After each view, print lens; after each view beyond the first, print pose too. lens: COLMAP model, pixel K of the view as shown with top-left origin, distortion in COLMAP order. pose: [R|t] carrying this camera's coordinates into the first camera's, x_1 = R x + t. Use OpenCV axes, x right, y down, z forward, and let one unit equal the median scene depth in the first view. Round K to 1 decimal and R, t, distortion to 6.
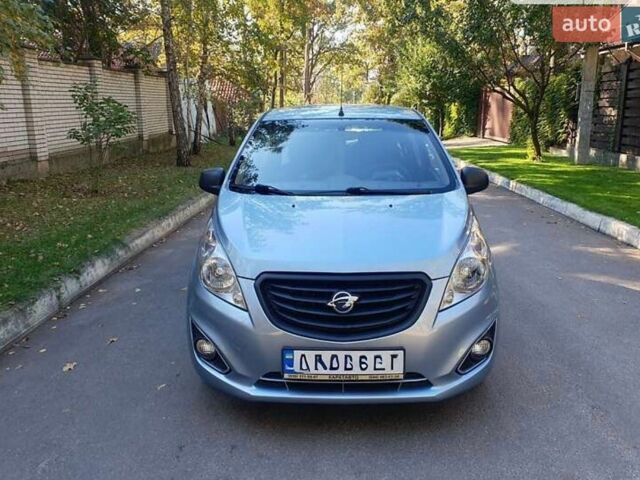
lens RADIAL K [[583.2, 0, 320.0], [0, 583.2, 240.0], [0, 0, 1]] dist [-0.010663, -0.017945]
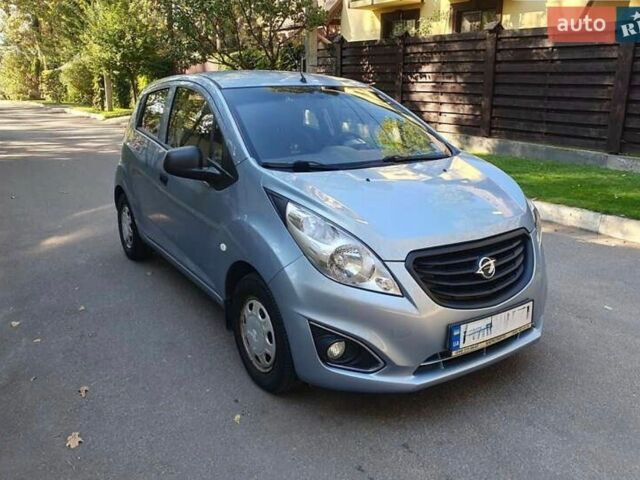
lens RADIAL K [[583.2, 0, 320.0], [0, 583.2, 240.0], [0, 0, 1]] dist [-0.010663, -0.017945]
pose [[0.800632, -0.141583, 0.582188, -0.739467], [0.117532, 0.989913, 0.079107, -0.052381], [-0.587516, 0.005090, 0.809197, 0.336726]]
